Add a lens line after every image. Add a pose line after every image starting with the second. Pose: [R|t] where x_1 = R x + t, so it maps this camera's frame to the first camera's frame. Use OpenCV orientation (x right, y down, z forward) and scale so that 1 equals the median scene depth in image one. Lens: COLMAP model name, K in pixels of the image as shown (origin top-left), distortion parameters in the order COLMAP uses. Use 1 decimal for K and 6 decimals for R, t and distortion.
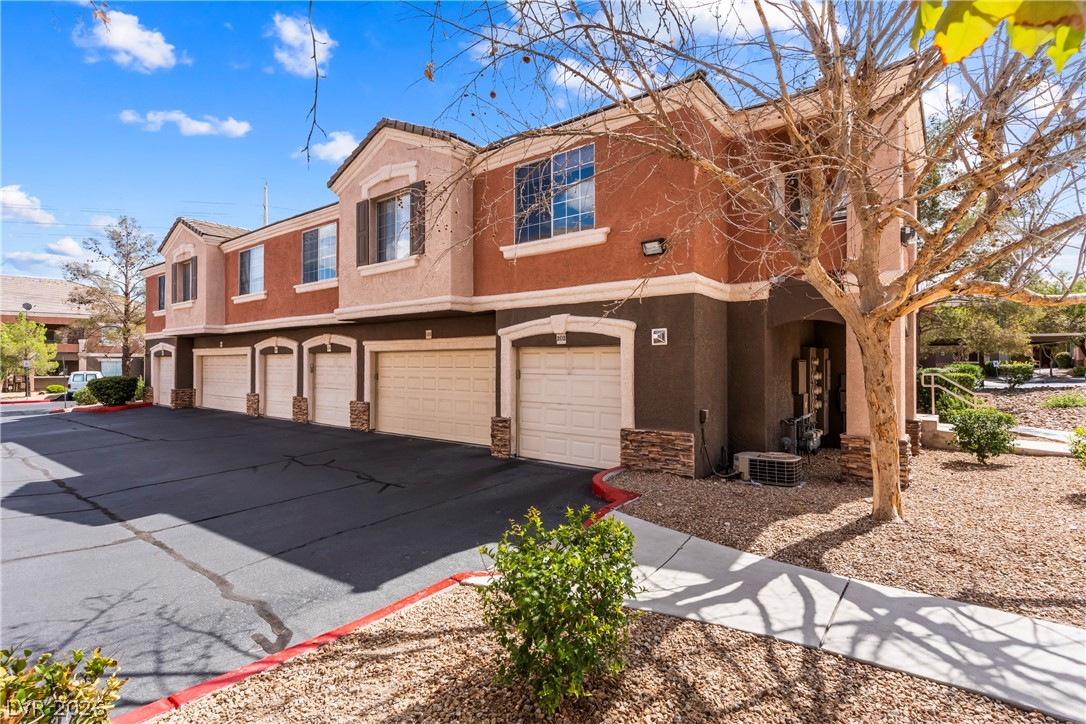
lens RADIAL K [[521.5, 0, 543.5], [0, 521.5, 357.9], [0, 0, 1]] dist [0.002542, 0.000055]
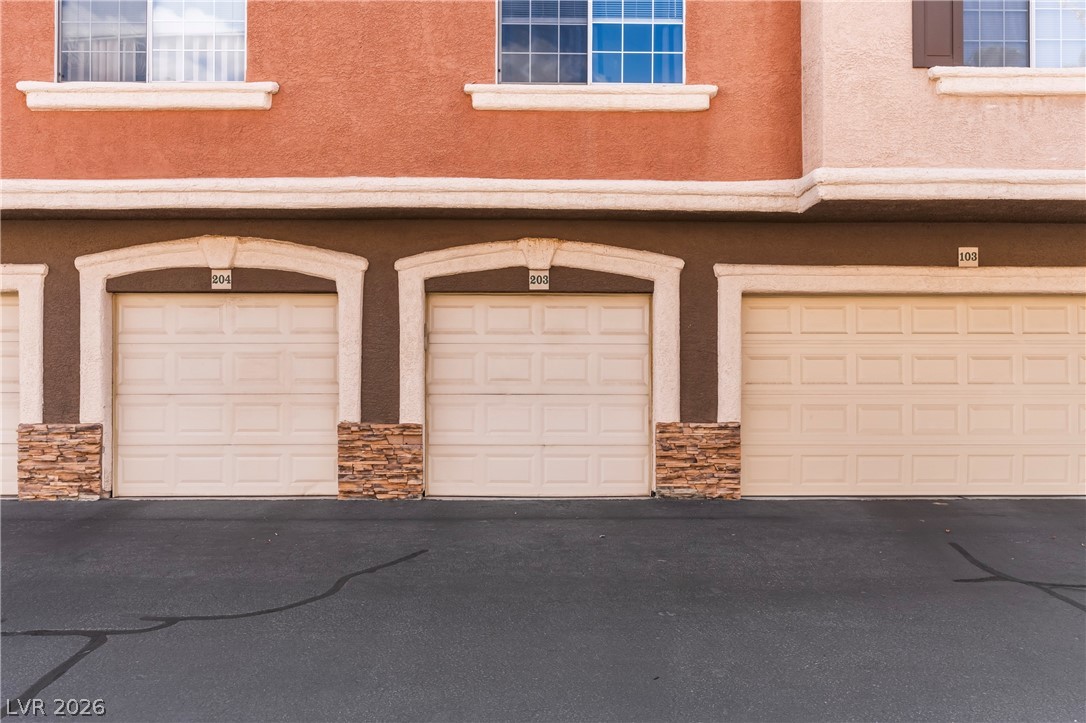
lens RADIAL K [[763.8, 0, 542.9], [0, 763.8, 365.7], [0, 0, 1]] dist [-0.013462, -0.004633]
pose [[0.782412, -0.033231, 0.621873, -0.551713], [-0.007872, 0.997968, 0.063233, 0.004837], [-0.622711, -0.054370, 0.780561, 0.448229]]
